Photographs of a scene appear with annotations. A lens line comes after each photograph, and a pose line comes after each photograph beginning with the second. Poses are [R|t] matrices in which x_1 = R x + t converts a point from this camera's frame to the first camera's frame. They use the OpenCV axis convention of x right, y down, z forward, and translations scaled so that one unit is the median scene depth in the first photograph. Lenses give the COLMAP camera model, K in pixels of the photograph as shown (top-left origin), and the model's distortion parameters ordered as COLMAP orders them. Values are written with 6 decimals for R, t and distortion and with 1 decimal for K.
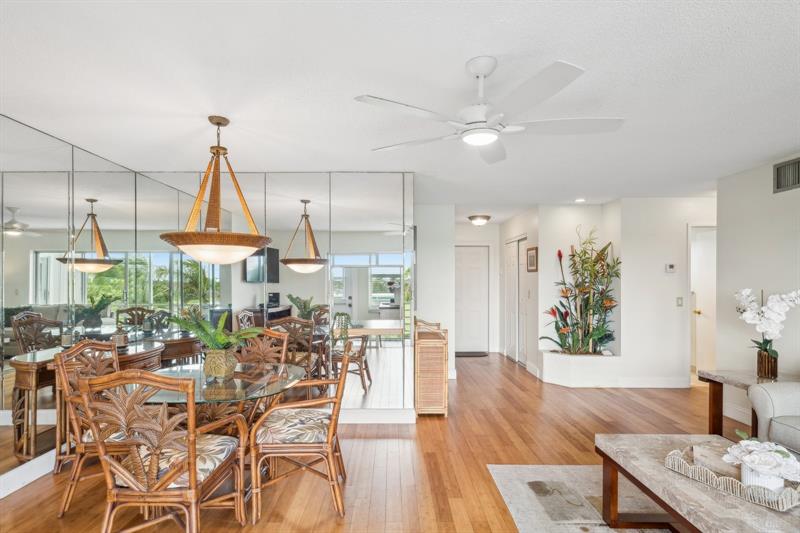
lens RADIAL K [[413.8, 0, 397.3], [0, 413.8, 281.8], [0, 0, 1]] dist [0.002307, 0.000421]
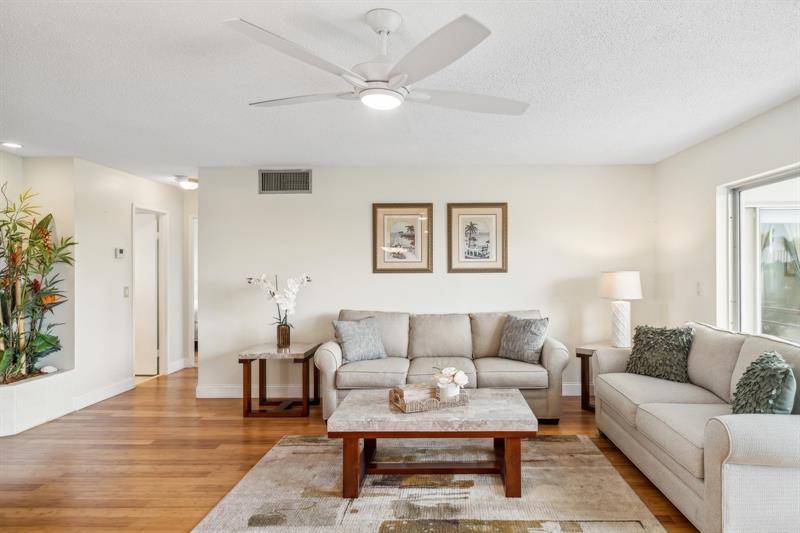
lens RADIAL K [[466.7, 0, 433.6], [0, 466.7, 267.9], [0, 0, 1]] dist [-0.001385, 0.000051]
pose [[0.014708, 0.000321, 0.999892, -0.294869], [0.006946, 0.999976, -0.000424, 0.002166], [-0.999868, 0.006951, 0.014705, 0.338890]]
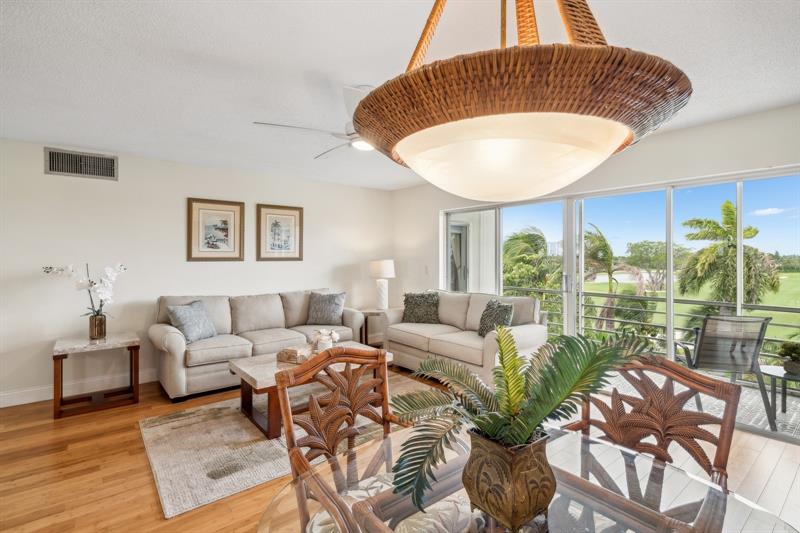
lens RADIAL K [[391.3, 0, 398.8], [0, 391.3, 257.1], [0, 0, 1]] dist [-0.000305, 0.000138]
pose [[-0.627178, 0.001166, 0.778875, -0.315788], [0.002419, 0.999997, 0.000451, 0.002653], [-0.778872, 0.002167, -0.627179, 0.647596]]
